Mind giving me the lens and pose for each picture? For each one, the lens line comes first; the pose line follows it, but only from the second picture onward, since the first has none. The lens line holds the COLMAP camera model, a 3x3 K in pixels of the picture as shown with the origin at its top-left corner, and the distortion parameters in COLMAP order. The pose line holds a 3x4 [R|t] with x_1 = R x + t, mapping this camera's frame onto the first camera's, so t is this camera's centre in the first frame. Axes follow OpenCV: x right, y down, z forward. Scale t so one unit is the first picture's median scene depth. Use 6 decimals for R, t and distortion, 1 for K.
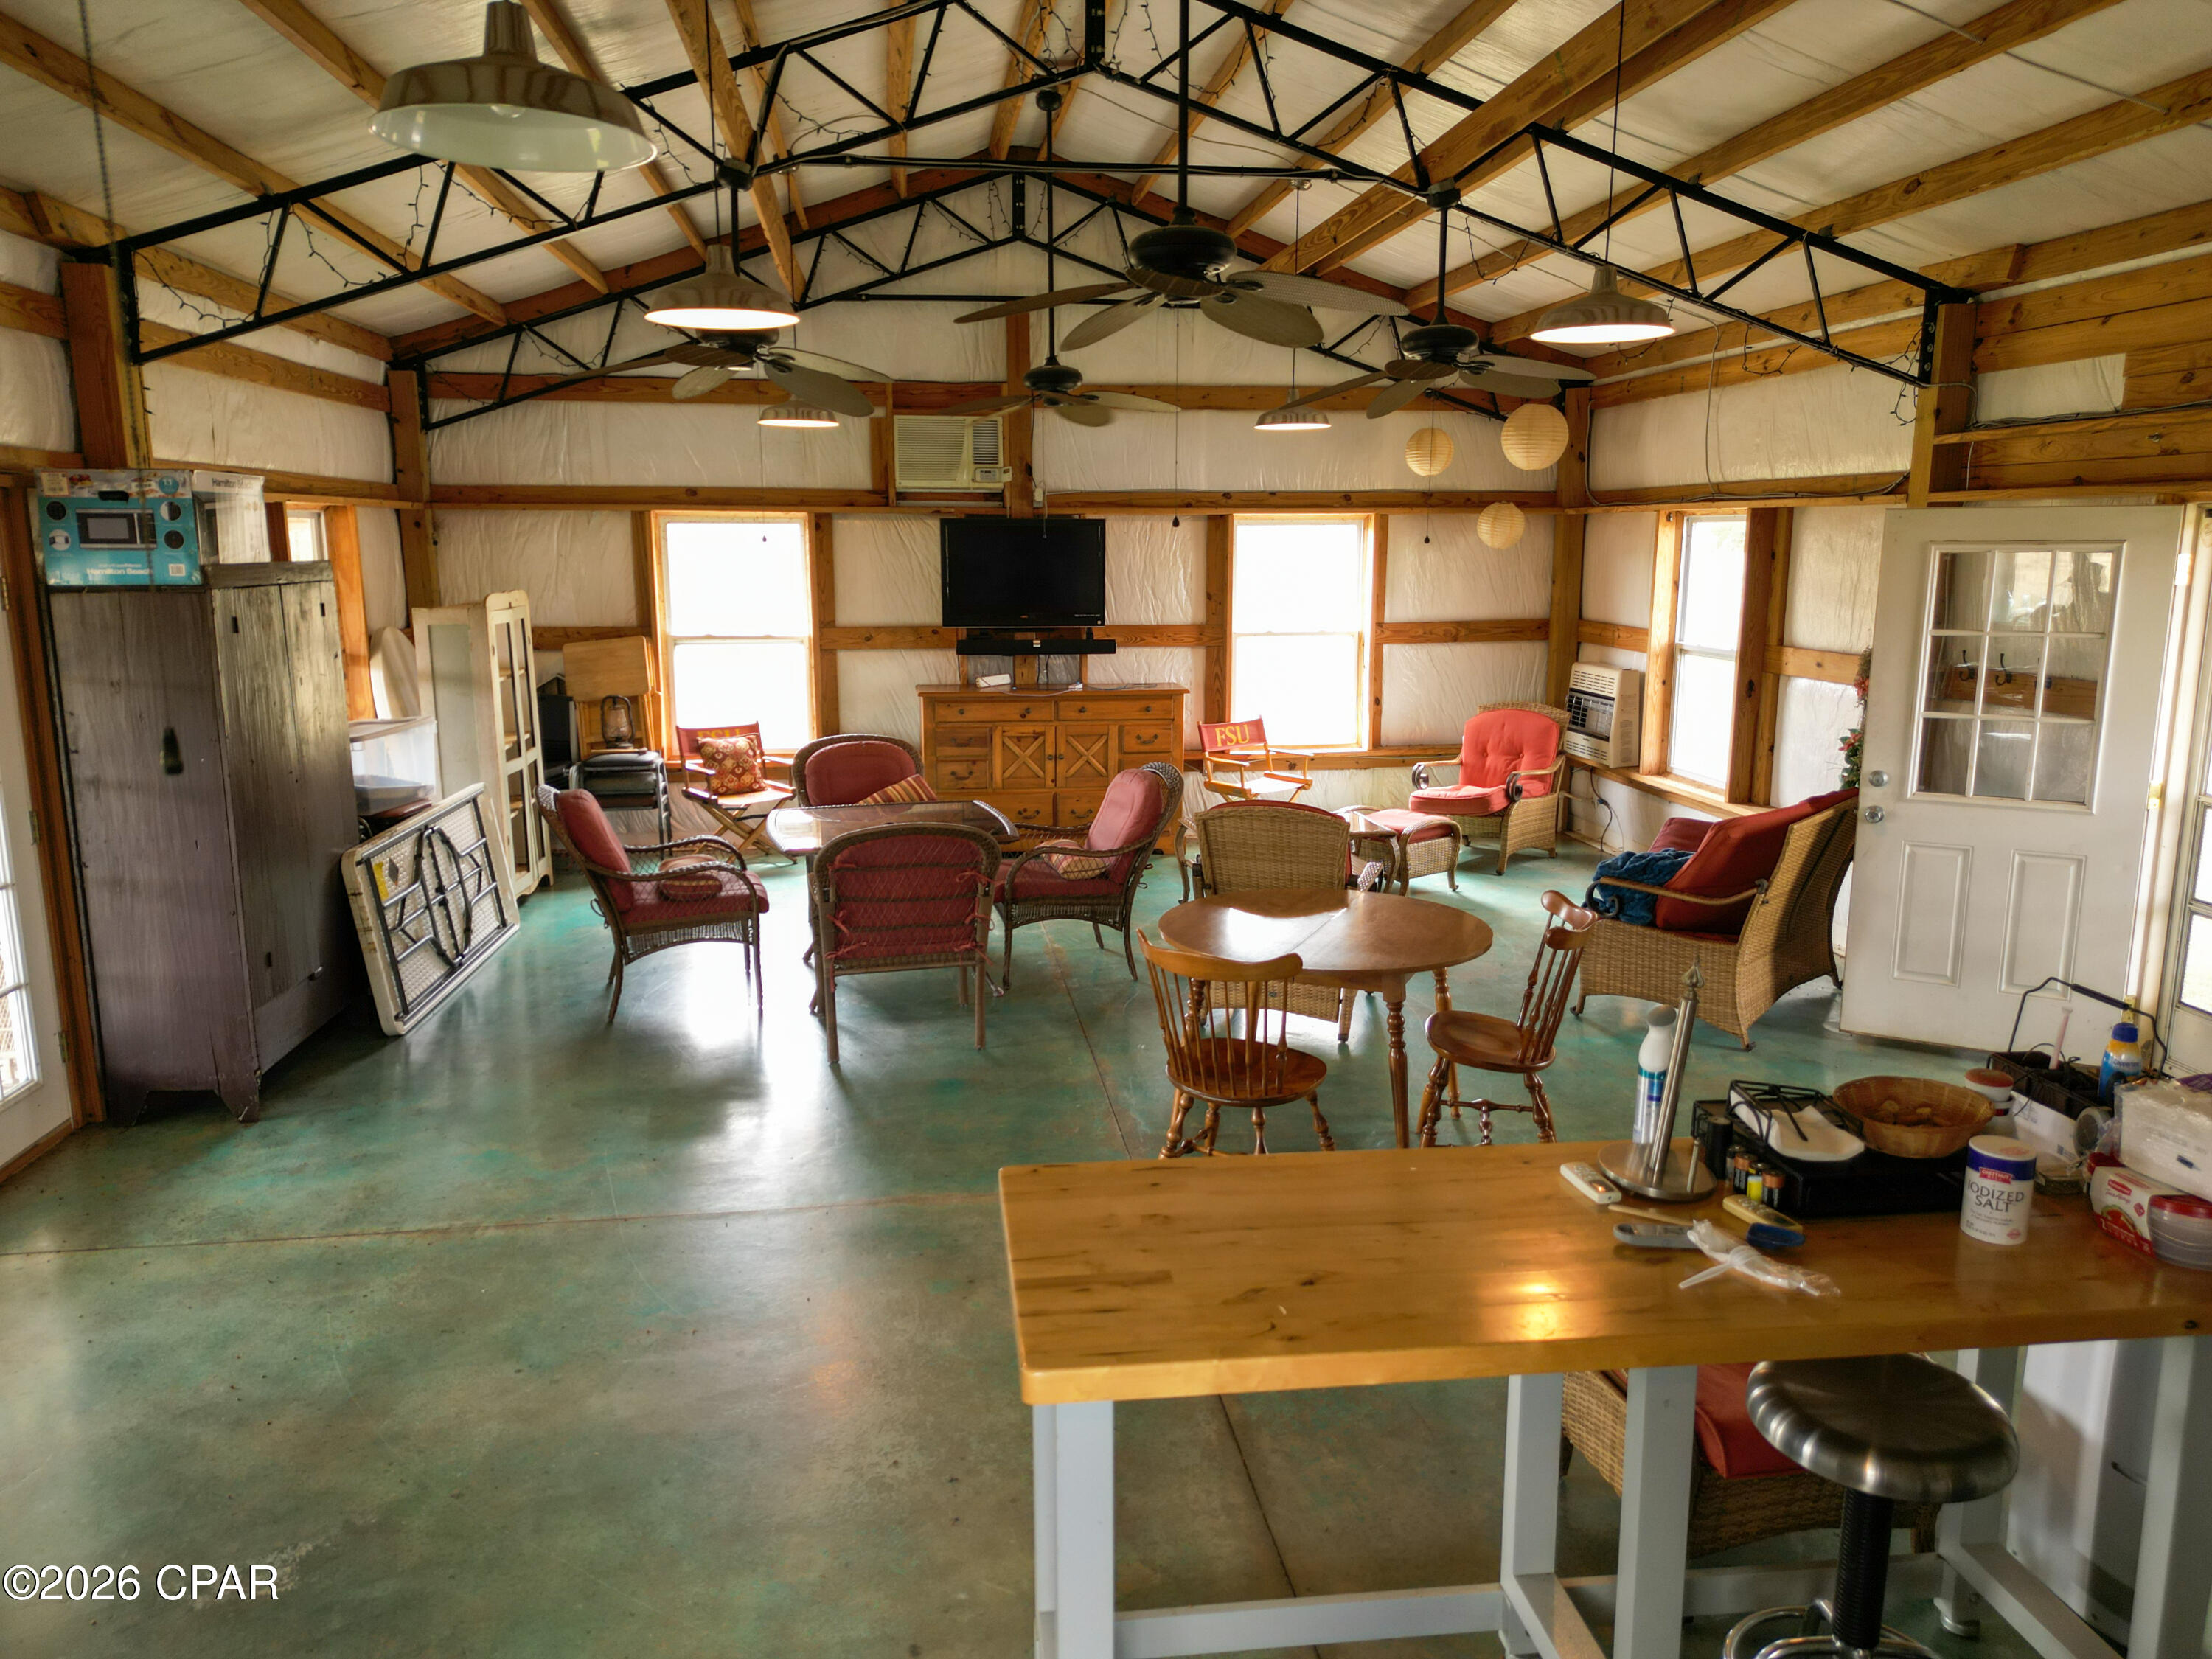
lens RADIAL K [[1563.1, 0, 1083.5], [0, 1563.1, 834.3], [0, 0, 1]] dist [0.072940, -0.062222]
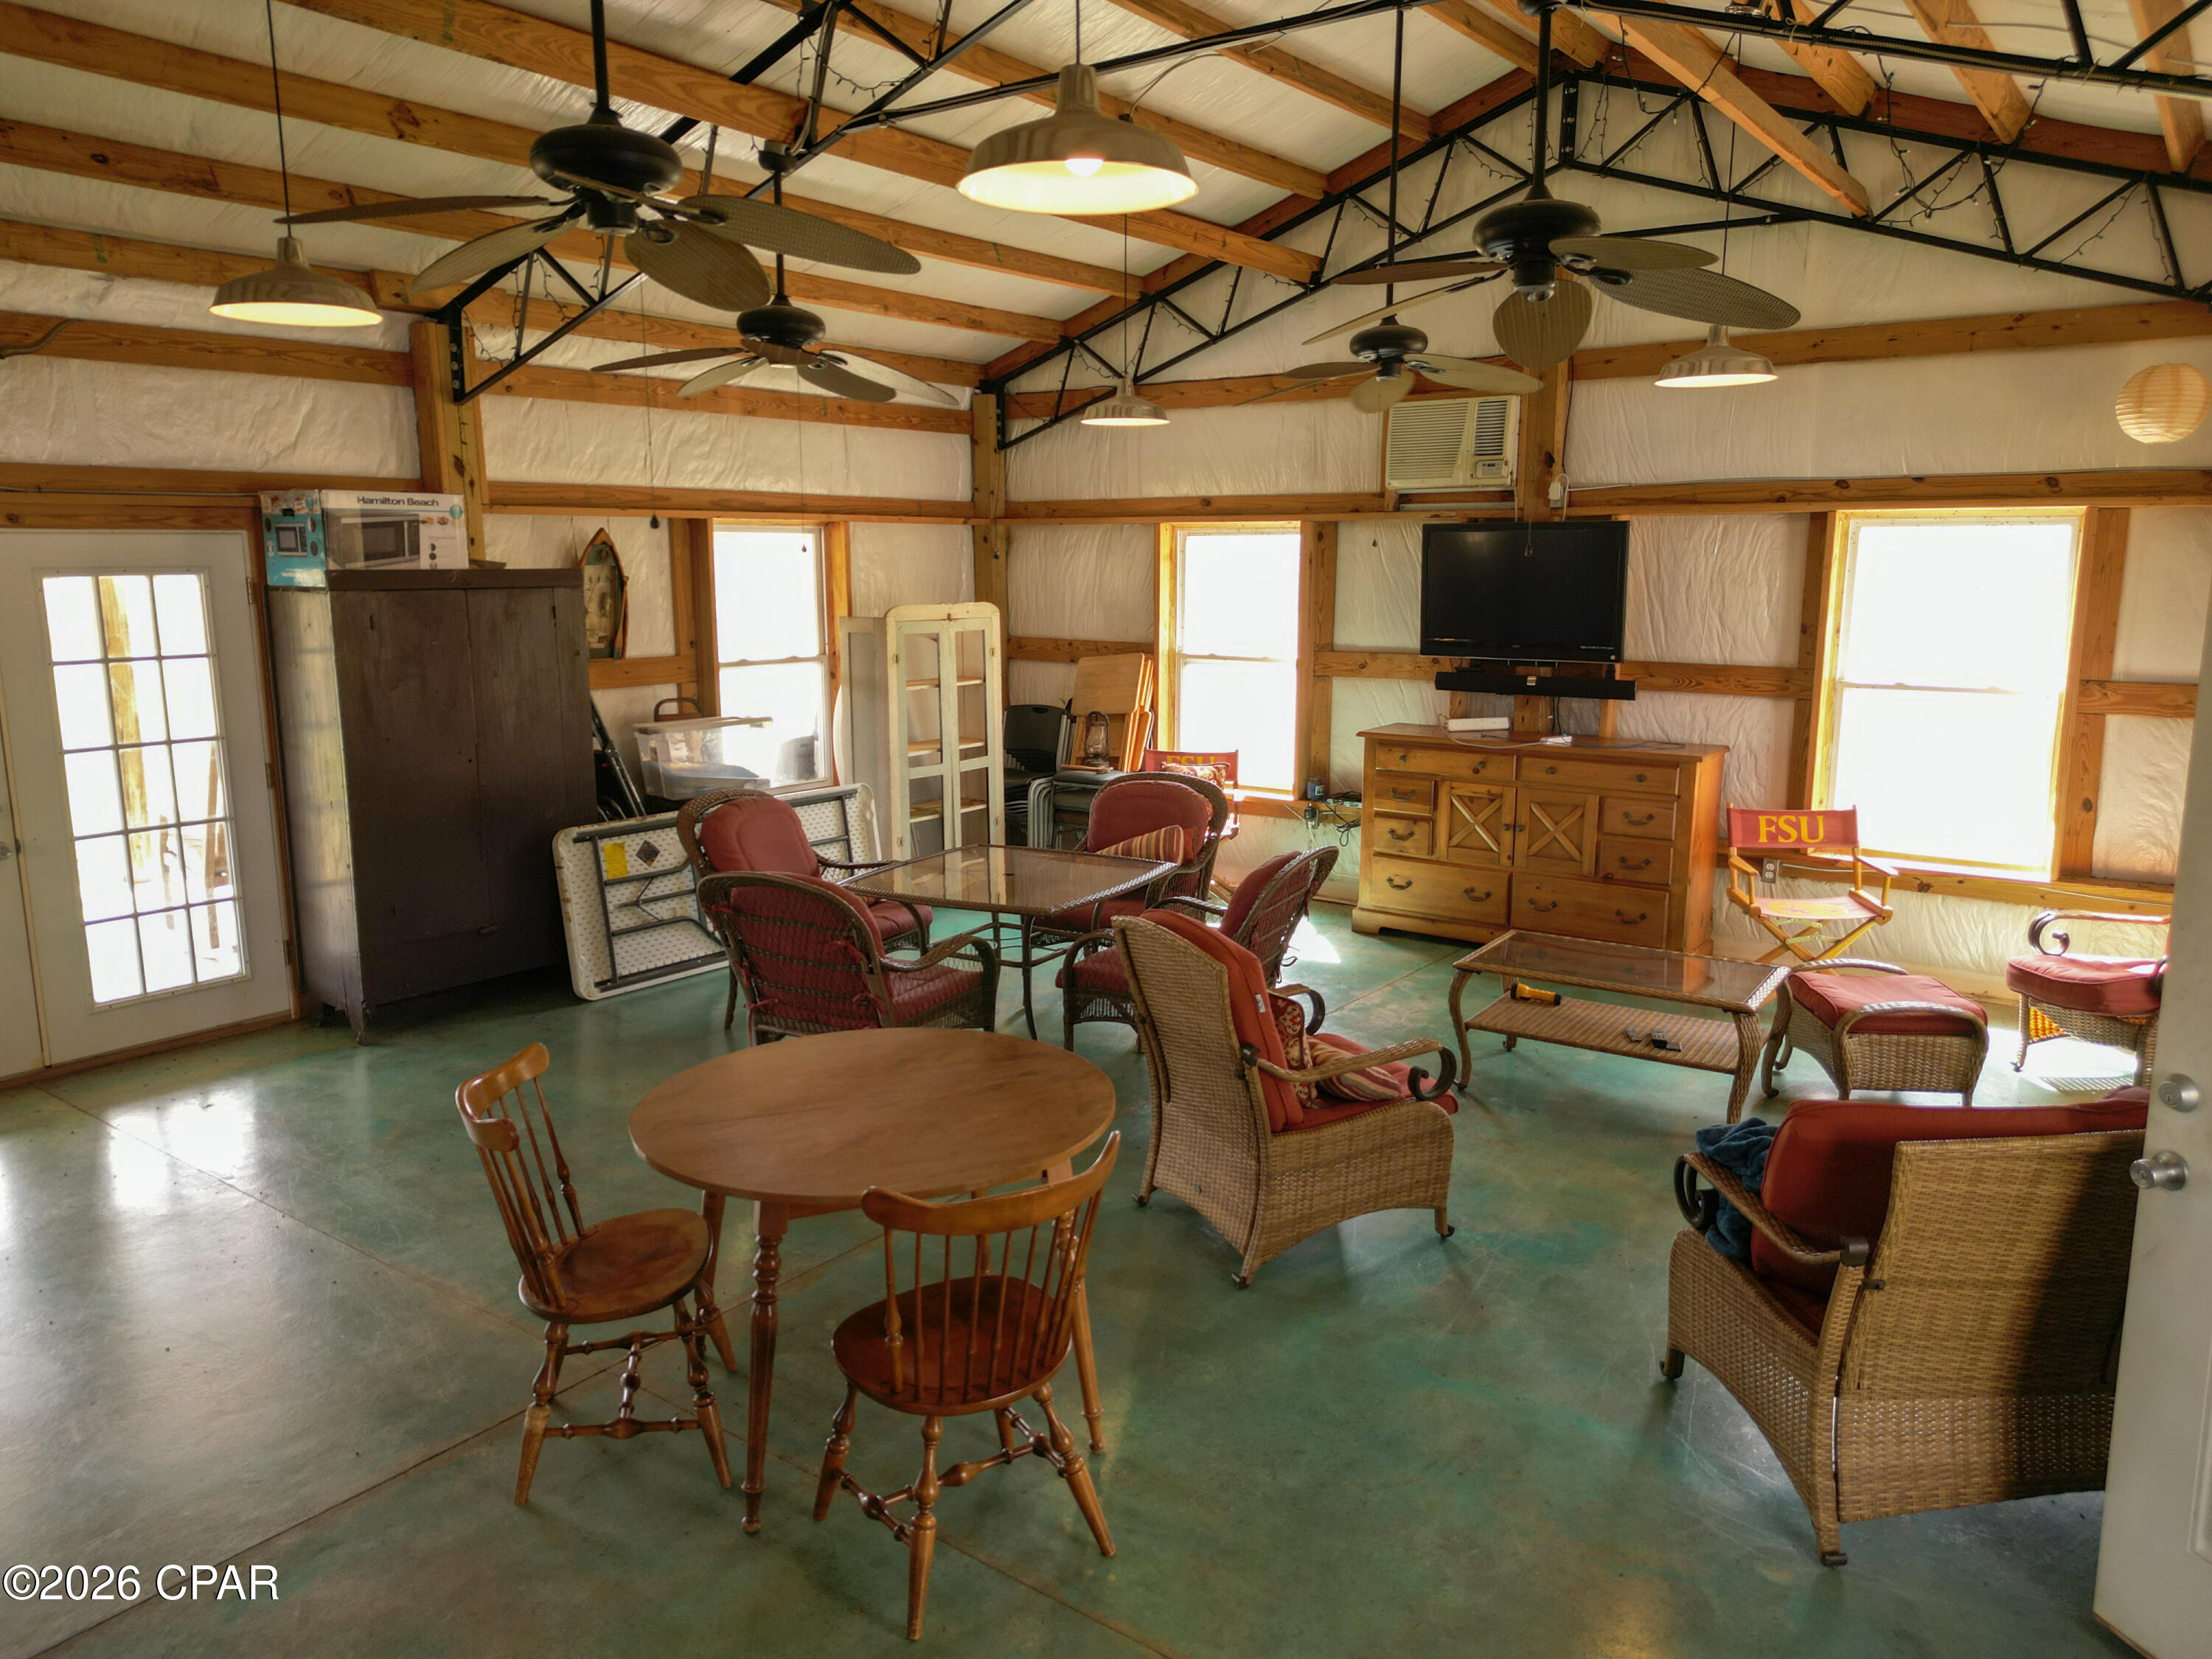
lens RADIAL K [[1563.1, 0, 1108.3], [0, 1563.1, 825.9], [0, 0, 1]] dist [0.072940, -0.062222]
pose [[0.715005, 0.122110, -0.688373, 0.373211], [-0.126783, 0.990950, 0.044096, -0.058684], [0.687527, 0.055745, 0.724016, 0.290856]]
